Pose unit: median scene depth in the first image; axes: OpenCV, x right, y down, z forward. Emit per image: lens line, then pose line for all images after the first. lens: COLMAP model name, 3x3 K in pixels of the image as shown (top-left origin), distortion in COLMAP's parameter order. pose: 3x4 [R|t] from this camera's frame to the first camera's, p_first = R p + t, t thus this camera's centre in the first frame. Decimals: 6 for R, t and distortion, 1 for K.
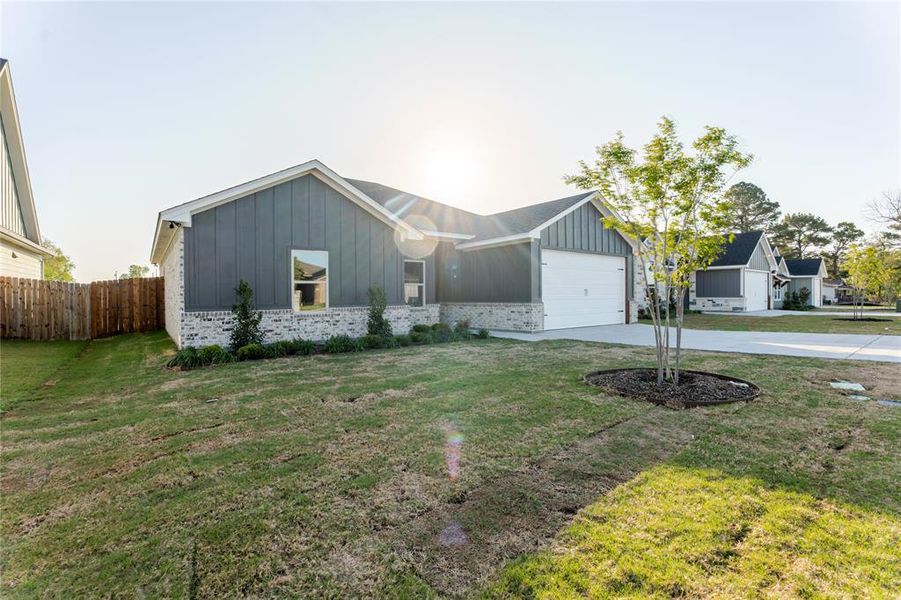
lens RADIAL K [[408.6, 0, 453.4], [0, 408.6, 297.1], [0, 0, 1]] dist [-0.037346, 0.000365]
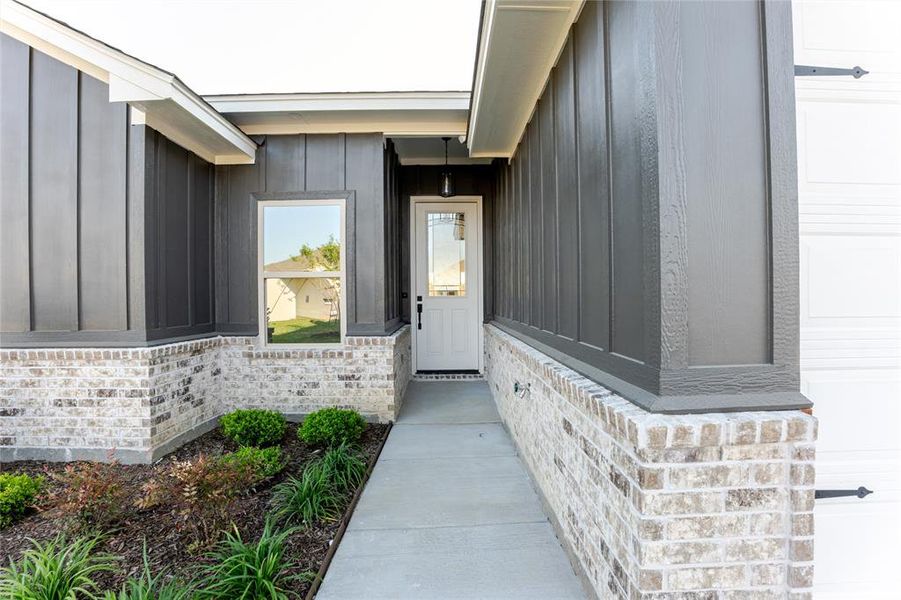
lens RADIAL K [[408.6, 0, 453.4], [0, 408.6, 297.1], [0, 0, 1]] dist [-0.037346, 0.000365]
pose [[0.800016, 0.017735, -0.599716, 0.228096], [-0.002137, 0.999641, 0.026711, -0.023368], [0.599975, -0.020088, 0.799767, 0.935063]]
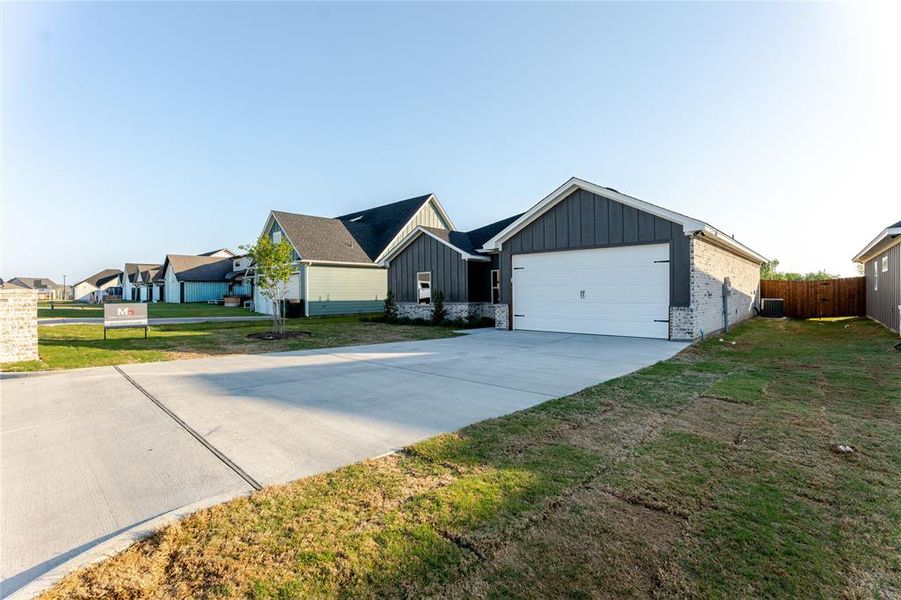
lens RADIAL K [[408.6, 0, 453.4], [0, 408.6, 297.1], [0, 0, 1]] dist [-0.037346, 0.000365]
pose [[0.171771, 0.017607, -0.984980, 1.392748], [0.006179, 0.999801, 0.018949, -0.028447], [0.985118, -0.009341, 0.171628, 0.712610]]
